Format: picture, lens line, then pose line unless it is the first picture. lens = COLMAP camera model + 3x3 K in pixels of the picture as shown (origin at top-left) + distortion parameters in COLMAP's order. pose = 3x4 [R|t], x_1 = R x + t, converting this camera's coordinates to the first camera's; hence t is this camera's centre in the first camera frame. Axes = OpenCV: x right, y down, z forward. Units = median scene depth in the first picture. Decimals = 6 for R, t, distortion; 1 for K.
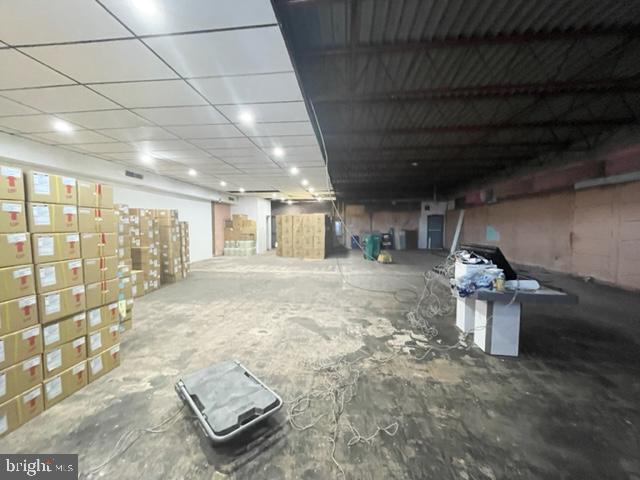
lens RADIAL K [[257.3, 0, 318.5], [0, 257.3, 240.7], [0, 0, 1]] dist [-0.003014, -0.000450]
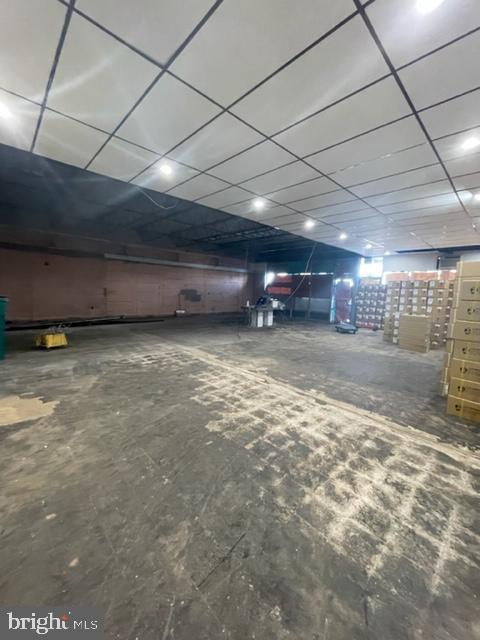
lens RADIAL K [[257.3, 0, 239.5], [0, 257.3, 318.5], [0, 0, 1]] dist [-0.003014, -0.000450]
pose [[-0.757000, -0.098967, 0.645876, -0.756005], [-0.001722, 0.988762, 0.149489, -0.113527], [-0.653412, 0.112051, -0.748664, 2.283323]]
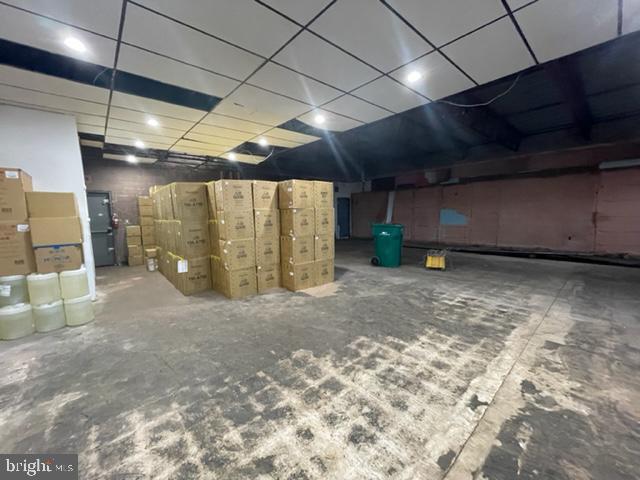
lens RADIAL K [[257.3, 0, 318.5], [0, 257.3, 240.7], [0, 0, 1]] dist [-0.003014, -0.000450]
pose [[0.678792, -0.093217, 0.728390, -0.737567], [0.062244, 0.995644, 0.069413, -0.081963], [-0.731687, -0.001779, 0.681638, 1.578859]]
